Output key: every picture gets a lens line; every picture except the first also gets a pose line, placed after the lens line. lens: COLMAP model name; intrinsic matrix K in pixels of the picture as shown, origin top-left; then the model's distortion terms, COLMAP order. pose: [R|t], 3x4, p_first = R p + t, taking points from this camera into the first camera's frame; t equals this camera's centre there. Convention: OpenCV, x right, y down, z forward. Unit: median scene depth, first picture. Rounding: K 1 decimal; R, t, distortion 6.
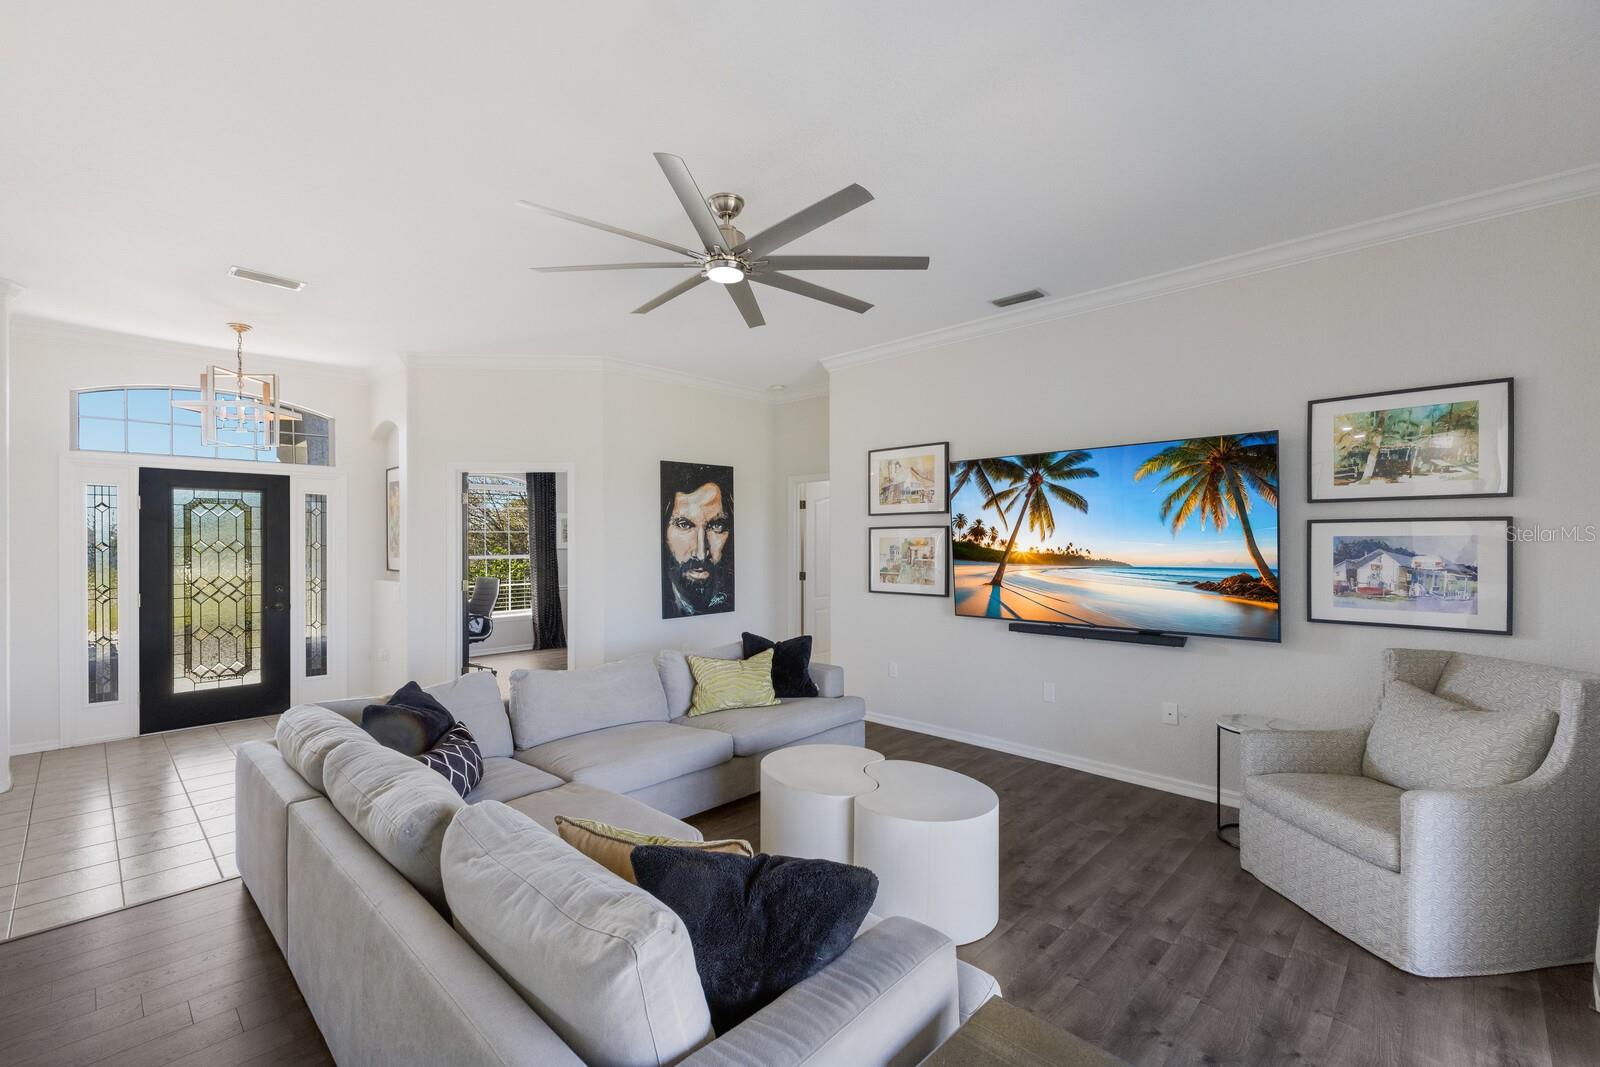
lens RADIAL K [[683.4, 0, 795.2], [0, 683.4, 543.3], [0, 0, 1]] dist [0.018346, -0.002465]
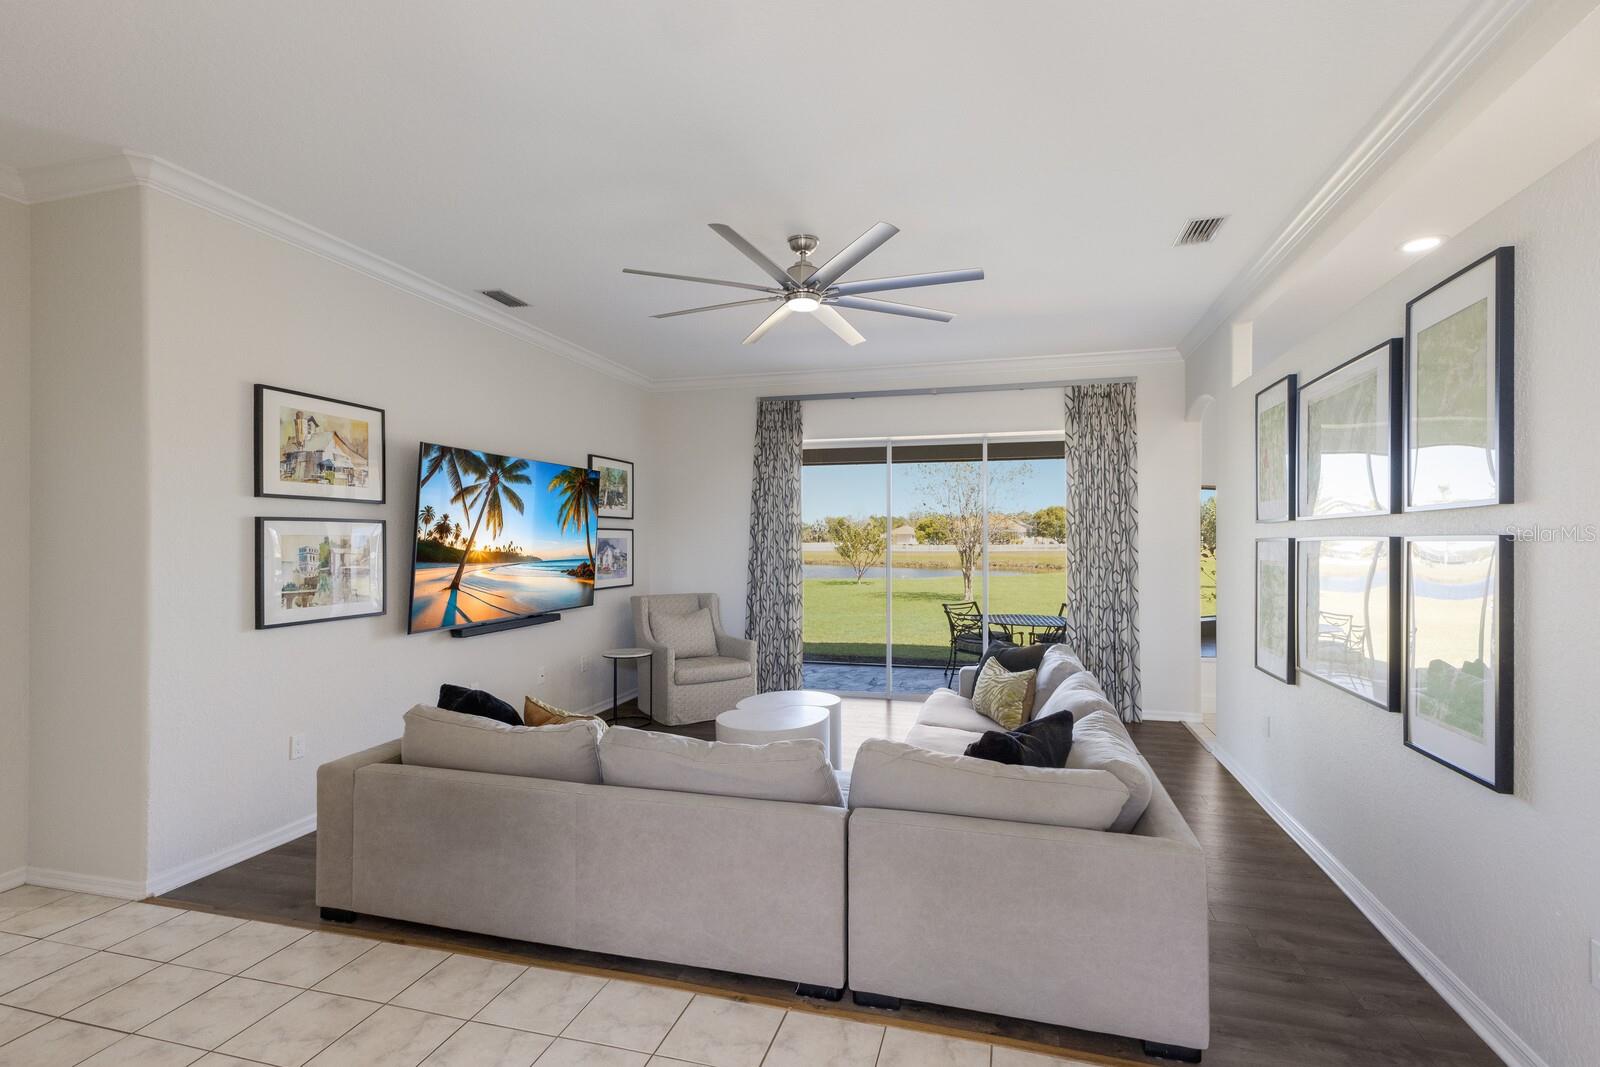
lens RADIAL K [[755.6, 0, 806.6], [0, 755.6, 531.0], [0, 0, 1]] dist [0.005093, -0.001457]
pose [[-0.473698, 0.017503, 0.880513, -0.858410], [0.010453, 0.999844, -0.014251, 0.004069], [-0.880625, 0.002453, -0.473807, 1.139174]]
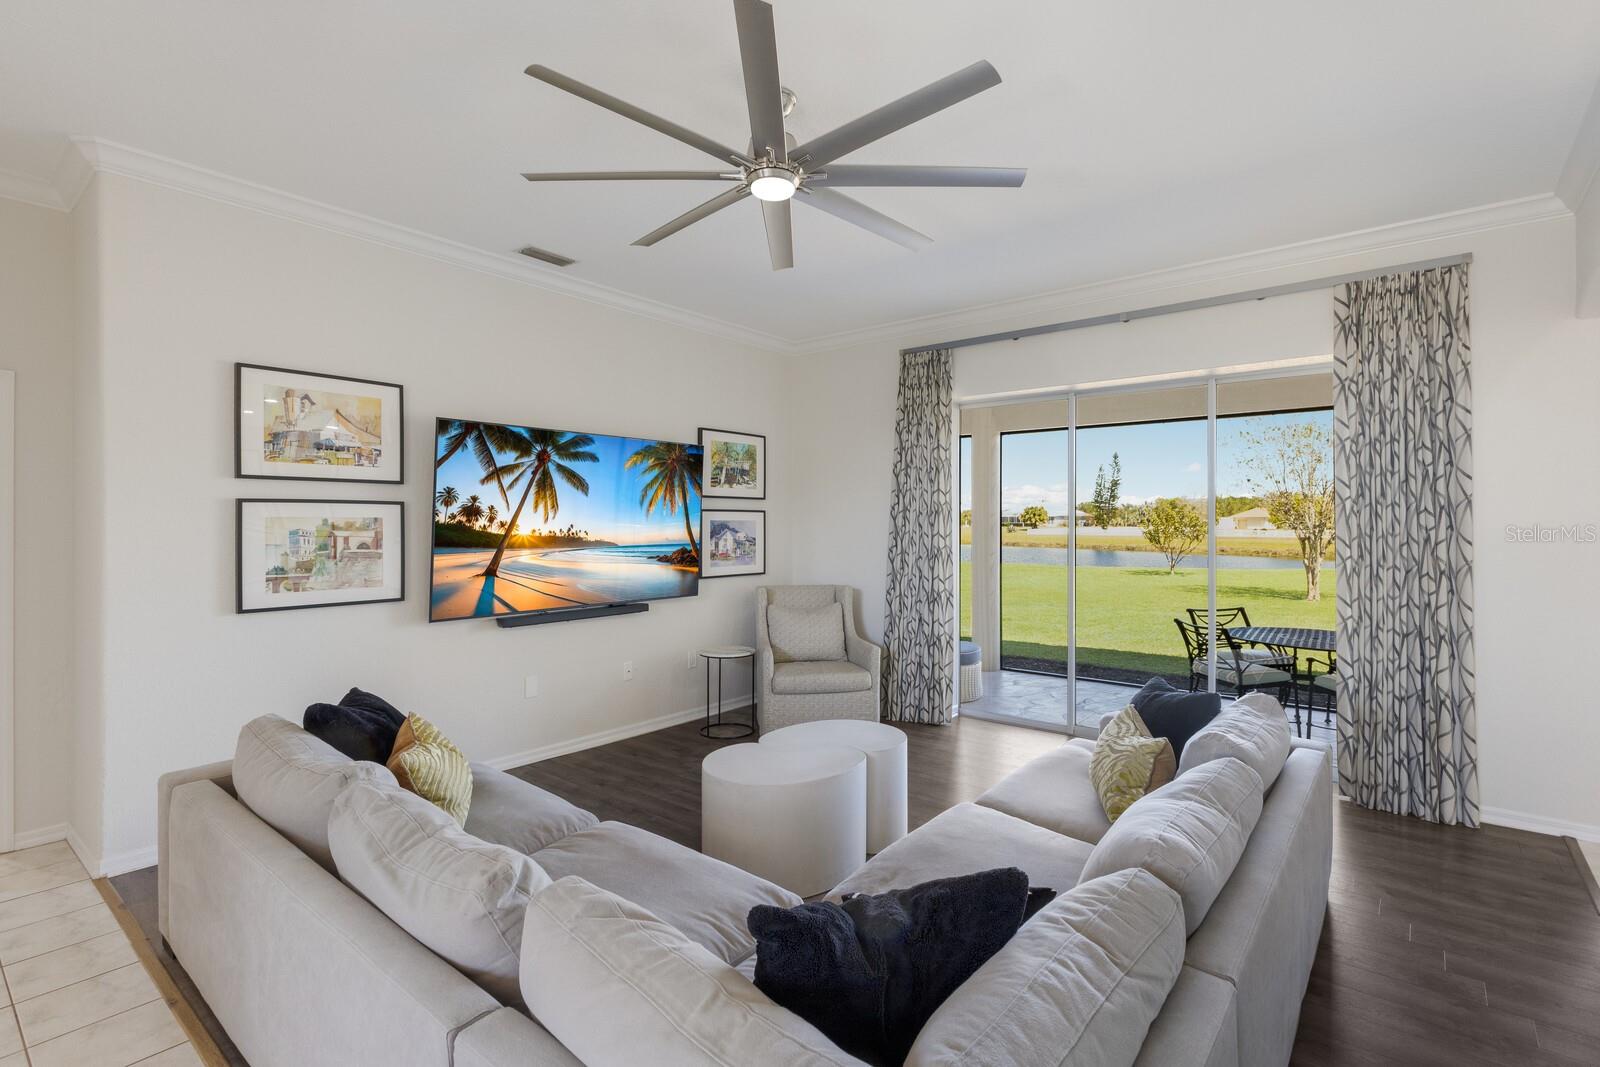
lens RADIAL K [[755.6, 0, 804.5], [0, 755.6, 518.4], [0, 0, 1]] dist [0.005093, -0.001457]
pose [[-0.073305, 0.012642, 0.997229, -0.701282], [0.007239, 0.999900, -0.012143, 0.005671], [-0.997283, 0.006329, -0.073389, 0.734561]]
